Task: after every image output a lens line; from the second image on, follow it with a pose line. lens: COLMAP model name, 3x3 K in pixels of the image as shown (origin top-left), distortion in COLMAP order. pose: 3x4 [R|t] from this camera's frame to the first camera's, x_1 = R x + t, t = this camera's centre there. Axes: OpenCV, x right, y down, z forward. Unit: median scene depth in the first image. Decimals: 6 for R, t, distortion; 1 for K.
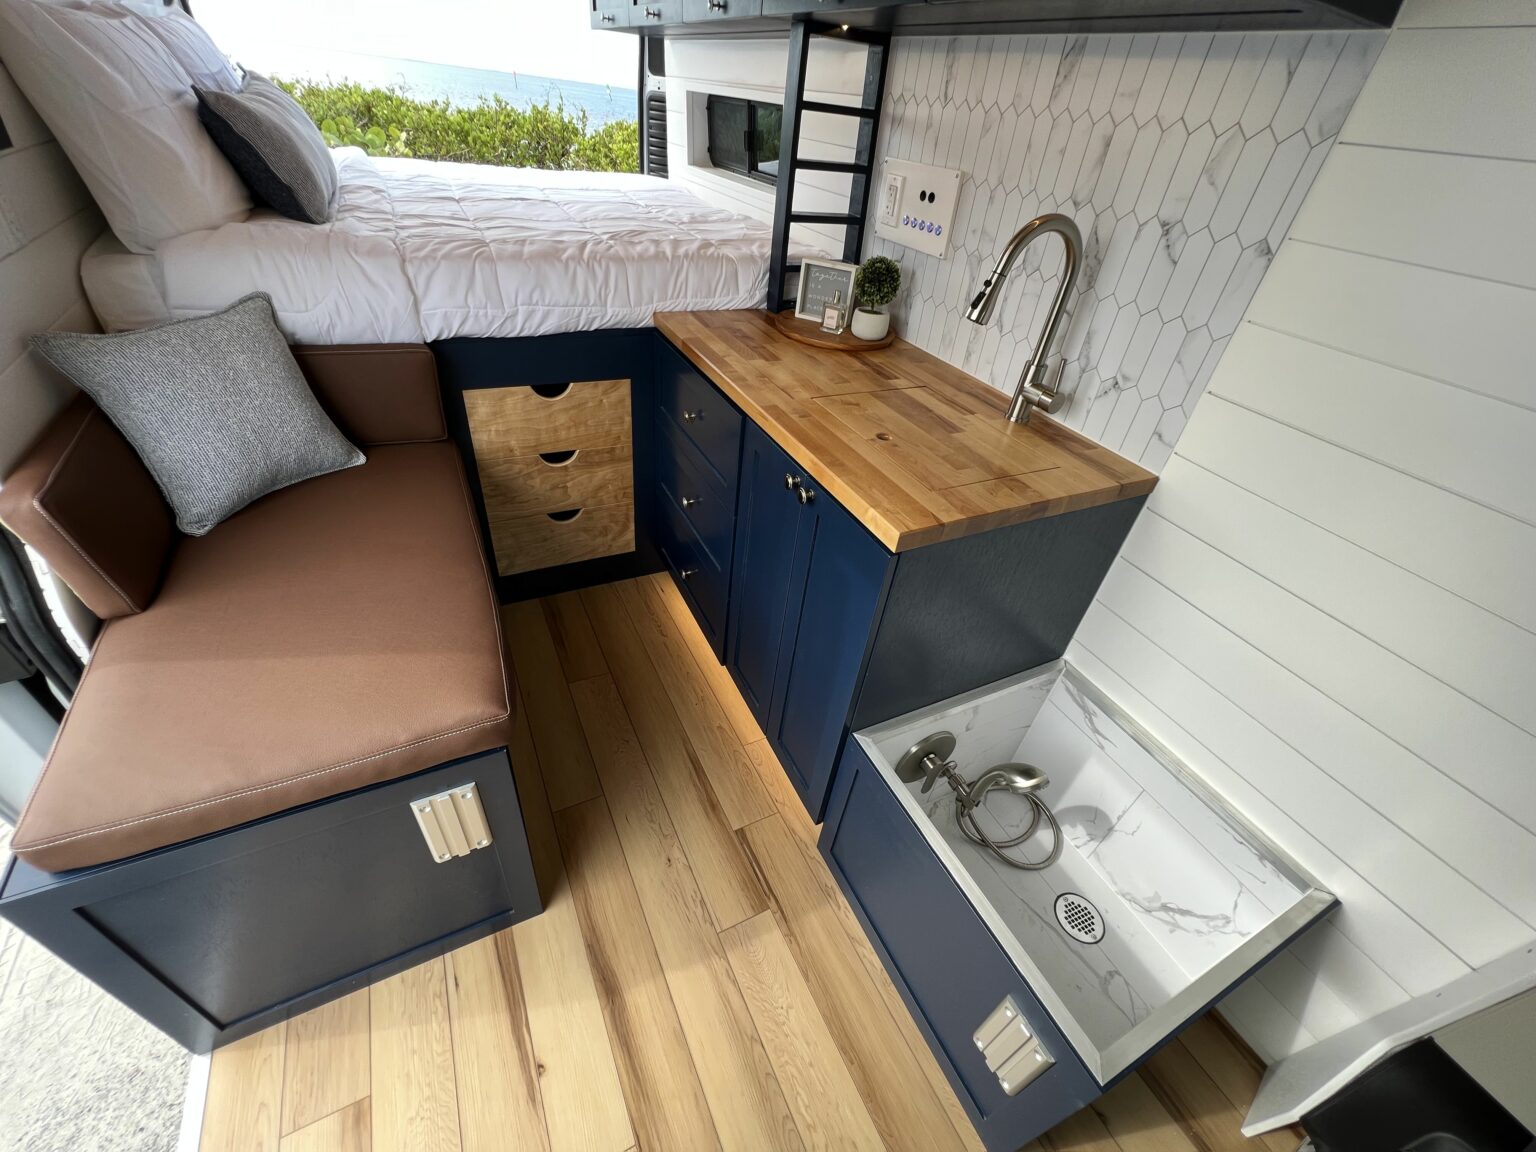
lens RADIAL K [[615.8, 0, 765.0], [0, 615.8, 573.7], [0, 0, 1]] dist [-0.002980, 0.000813]
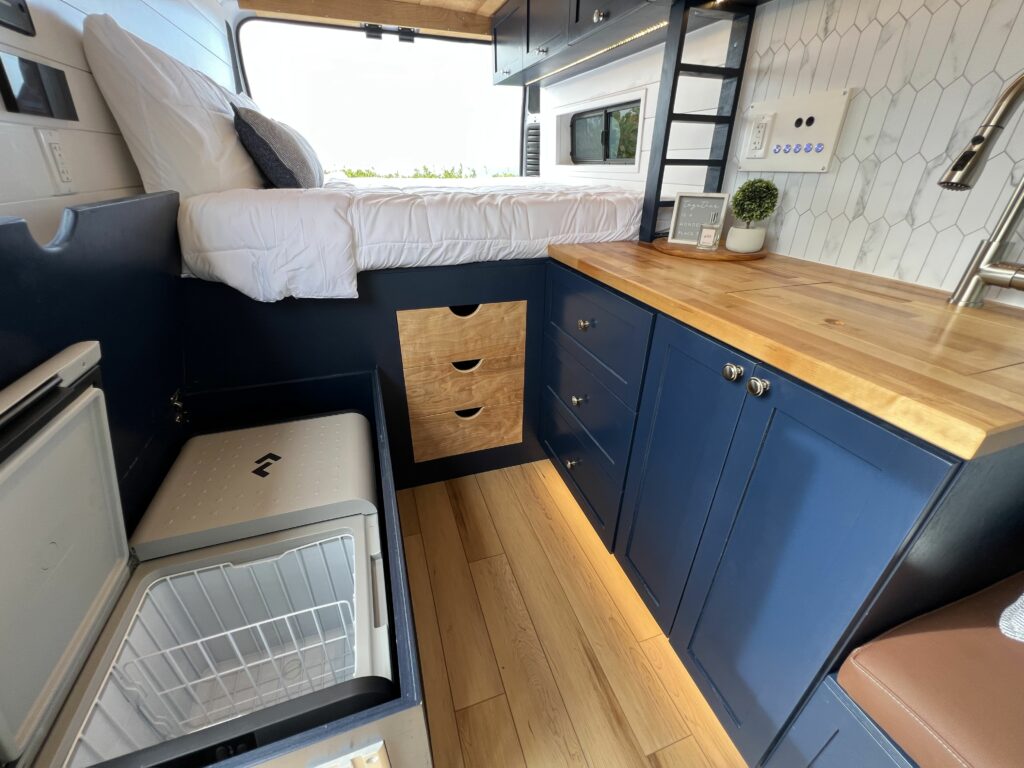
lens RADIAL K [[410.5, 0, 510.2], [0, 410.5, 381.5], [0, 0, 1]] dist [-0.002980, 0.000813]
pose [[0.985570, -0.014788, -0.168622, -0.139680], [-0.015053, 0.984572, -0.174329, -0.020176], [0.168599, 0.174351, 0.970142, 0.283369]]
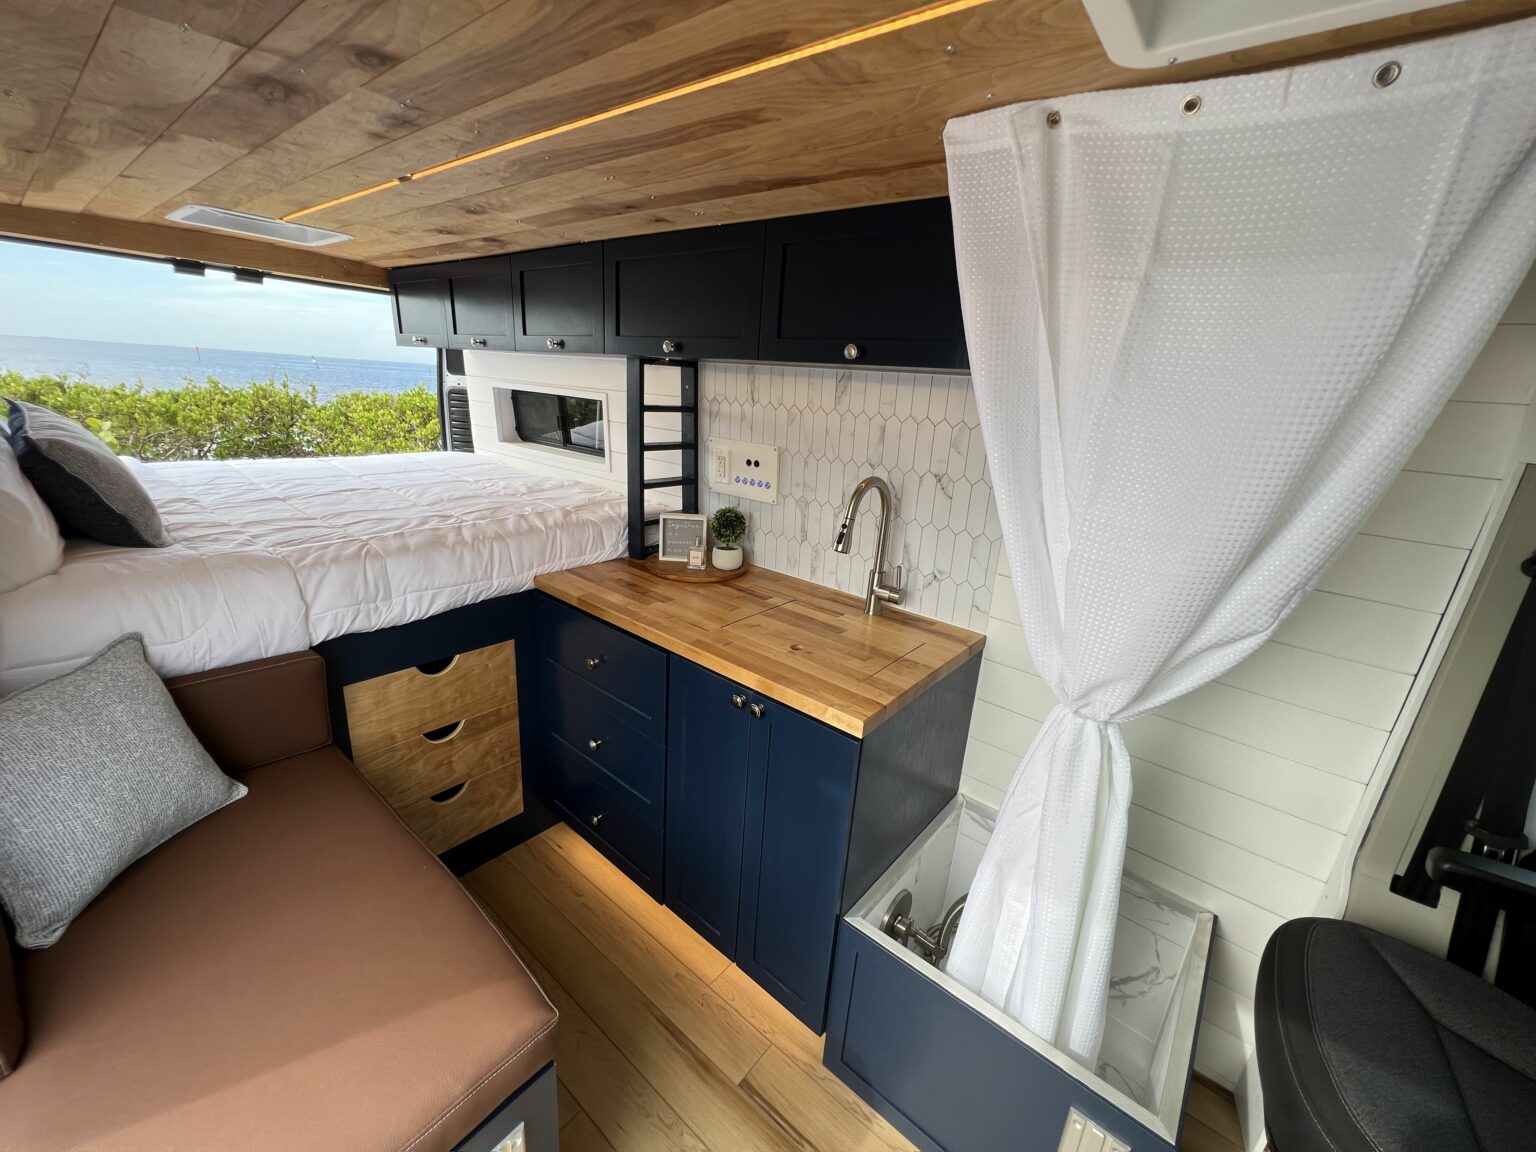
lens RADIAL K [[615.8, 0, 764.7], [0, 615.8, 573.3], [0, 0, 1]] dist [-0.002980, 0.000813]
pose [[0.916856, -0.156744, 0.367159, -0.233873], [0.264466, 0.927417, -0.264489, -0.041837], [-0.299053, 0.339600, 0.891762, -0.099900]]
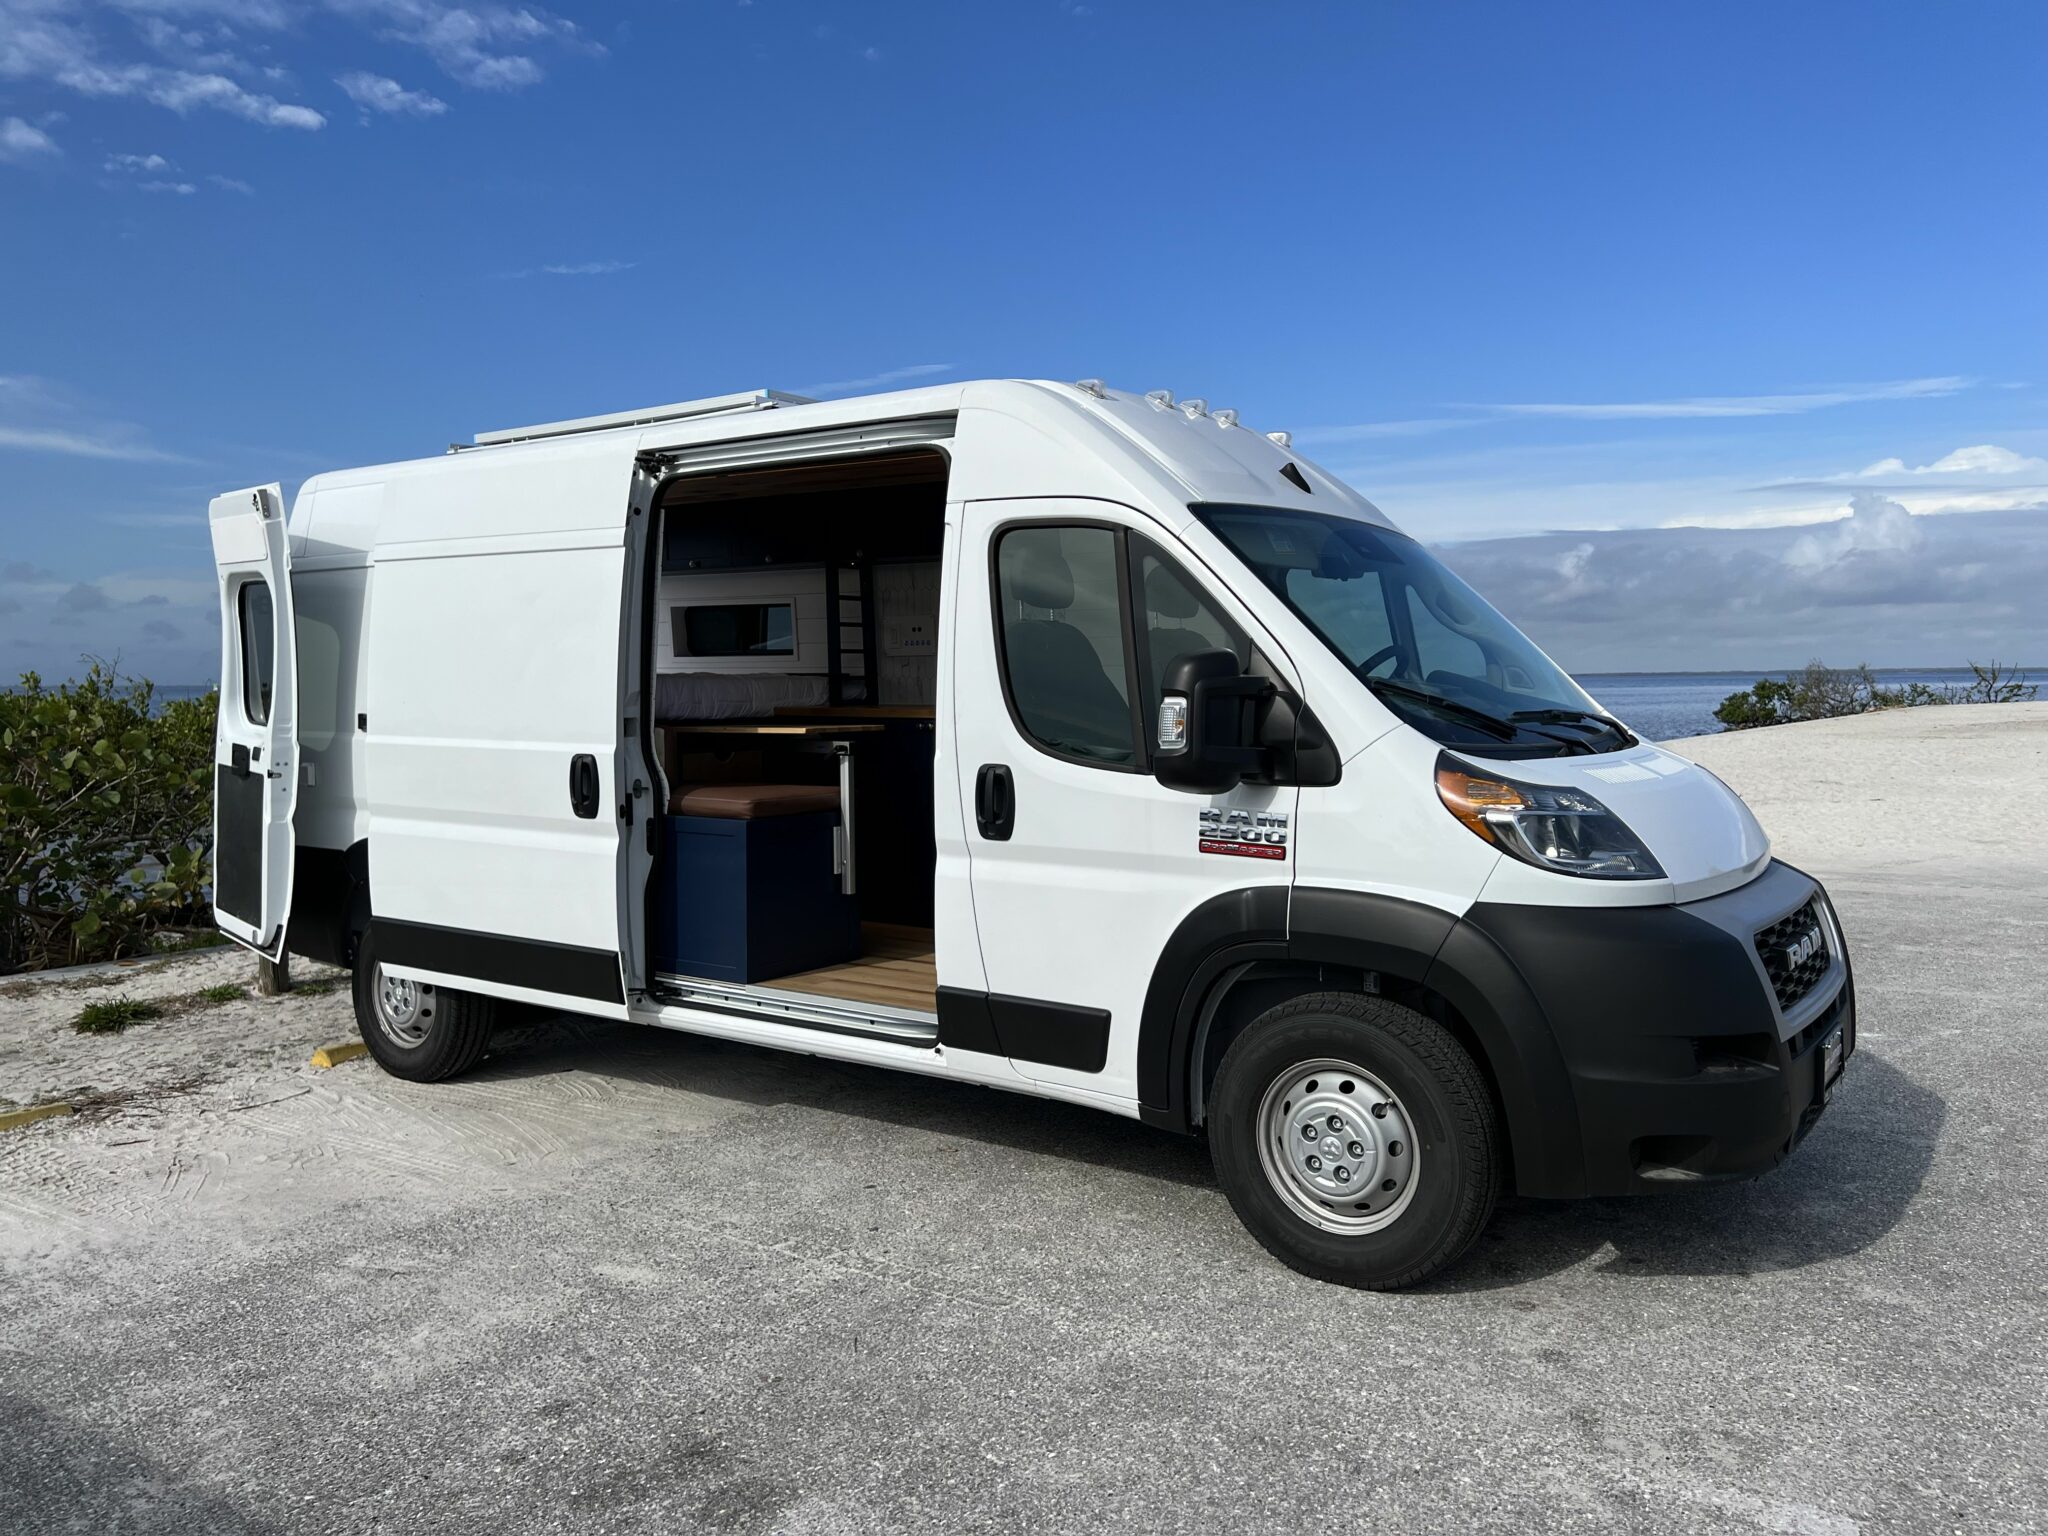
lens RADIAL K [[1595.1, 0, 1035.1], [0, 1595.1, 762.2], [0, 0, 1]] dist [0.033728, -0.001328]
pose [[0.880122, -0.131992, 0.456029, -1.690484], [0.359391, 0.812874, -0.458339, 2.073213], [-0.310197, 0.567287, 0.762865, -2.588180]]
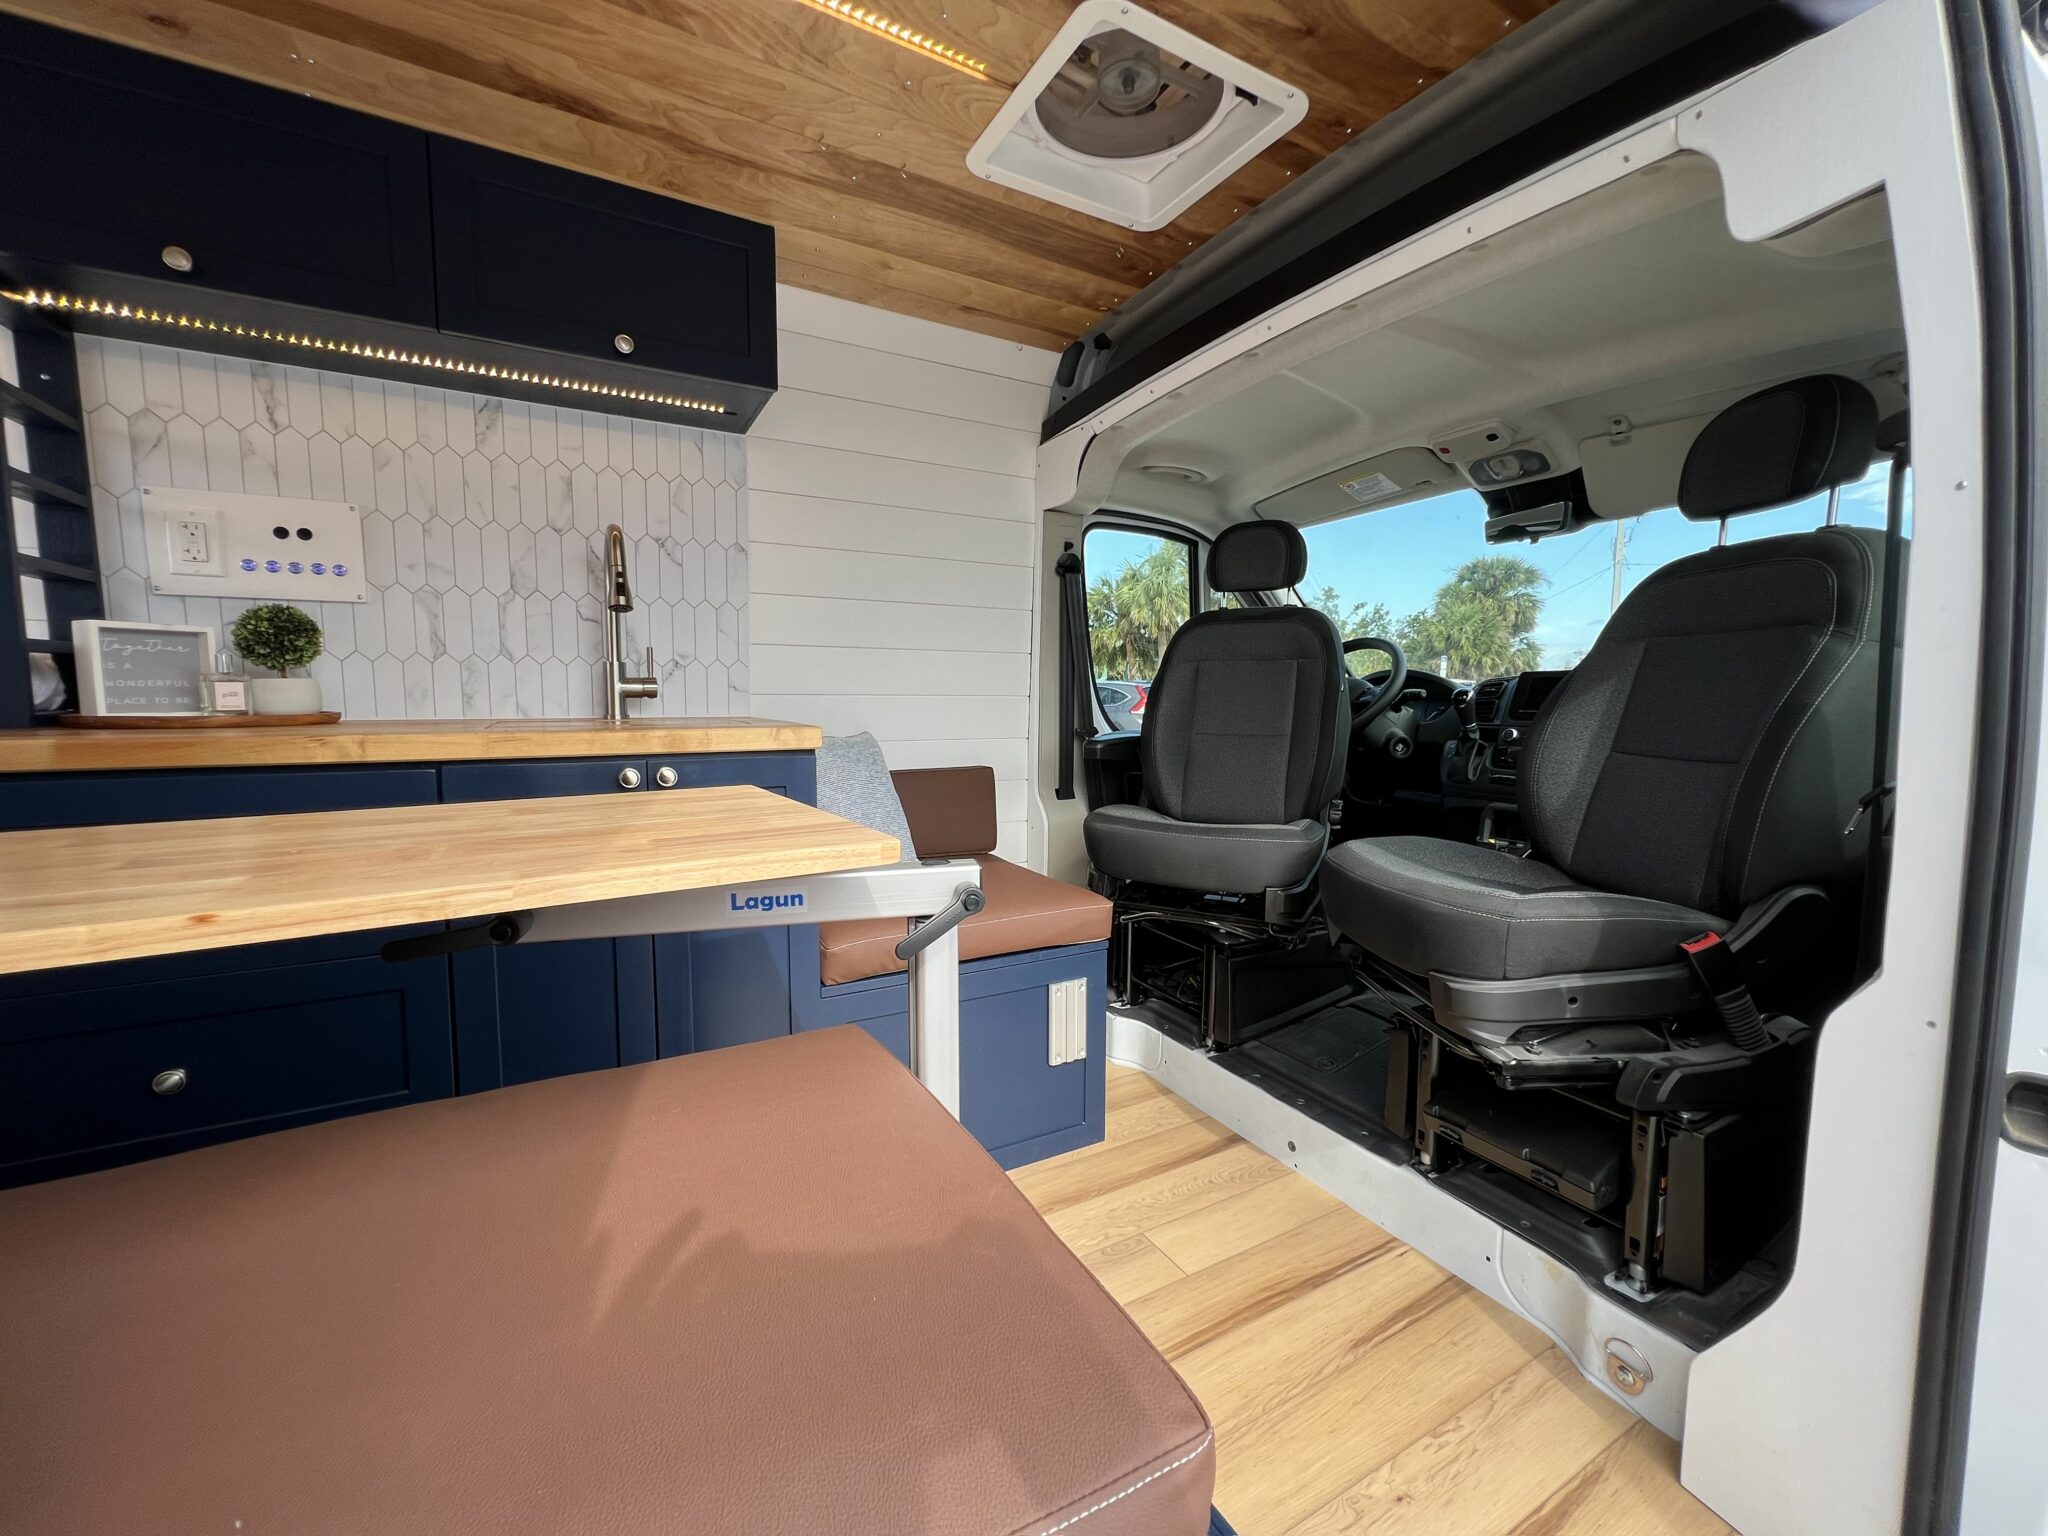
lens RADIAL K [[821.0, 0, 1021.6], [0, 821.0, 764.2], [0, 0, 1]] dist [-0.002980, 0.000813]
pose [[-0.038421, -0.187727, 0.981470, -0.813509], [0.602872, 0.778947, 0.172590, -0.030260], [-0.796912, 0.598332, 0.083247, 0.379811]]
